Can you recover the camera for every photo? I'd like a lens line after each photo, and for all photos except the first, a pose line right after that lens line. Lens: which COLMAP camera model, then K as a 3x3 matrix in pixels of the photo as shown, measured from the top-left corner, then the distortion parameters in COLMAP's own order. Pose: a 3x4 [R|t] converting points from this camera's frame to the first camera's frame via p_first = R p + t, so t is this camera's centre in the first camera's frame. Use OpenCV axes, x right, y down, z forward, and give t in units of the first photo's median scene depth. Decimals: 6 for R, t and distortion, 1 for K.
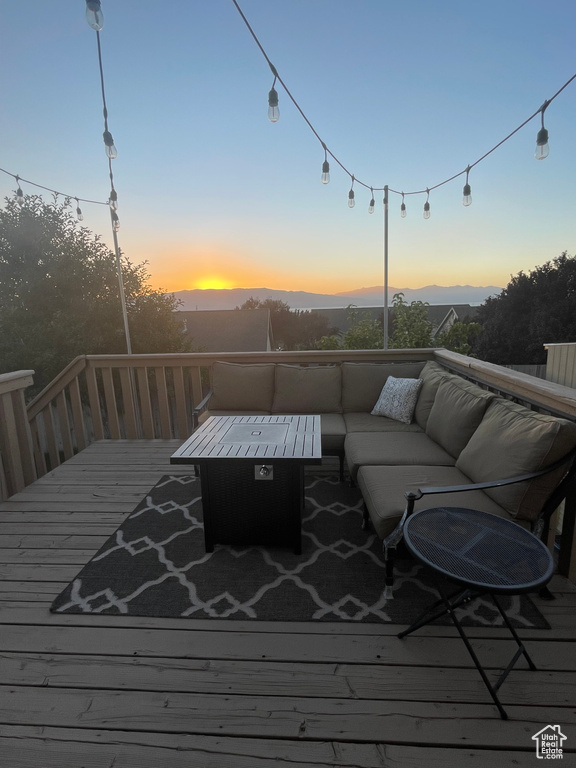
lens RADIAL K [[383.8, 0, 288.0], [0, 383.8, 384.0], [0, 0, 1]] dist [0.001913, 0.000053]
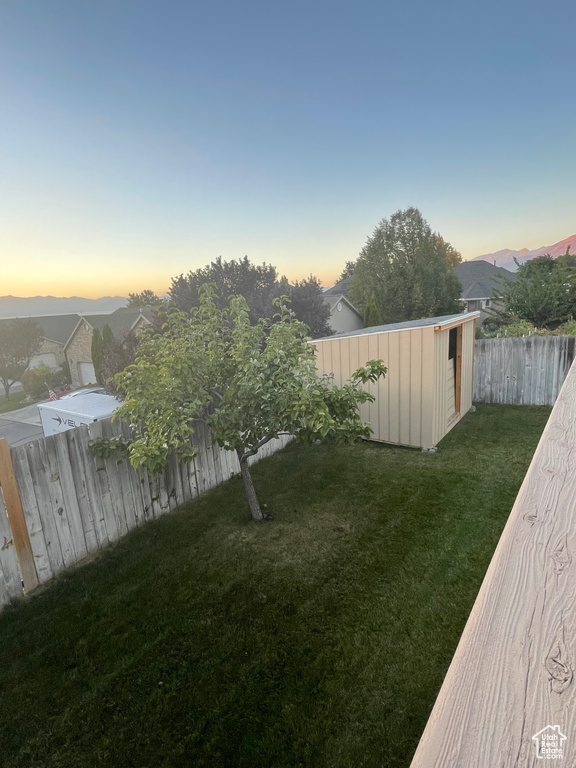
lens RADIAL K [[391.2, 0, 282.8], [0, 391.2, 384.2], [0, 0, 1]] dist [0.002371, -0.000268]
pose [[0.580947, -0.180040, 0.793780, -0.468698], [0.203743, 0.976349, 0.072334, -0.226284], [-0.788029, 0.119705, 0.603888, 1.284510]]
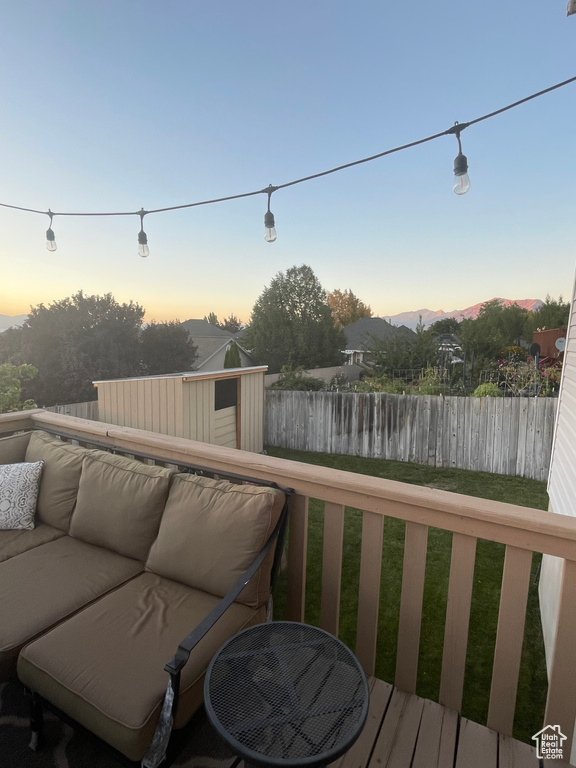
lens RADIAL K [[391.2, 0, 282.8], [0, 391.2, 384.2], [0, 0, 1]] dist [0.002371, -0.000268]
pose [[0.442677, -0.067230, 0.894157, -0.101884], [0.134889, 0.990831, 0.007718, -0.100997], [-0.886477, 0.117196, 0.447686, 0.247722]]
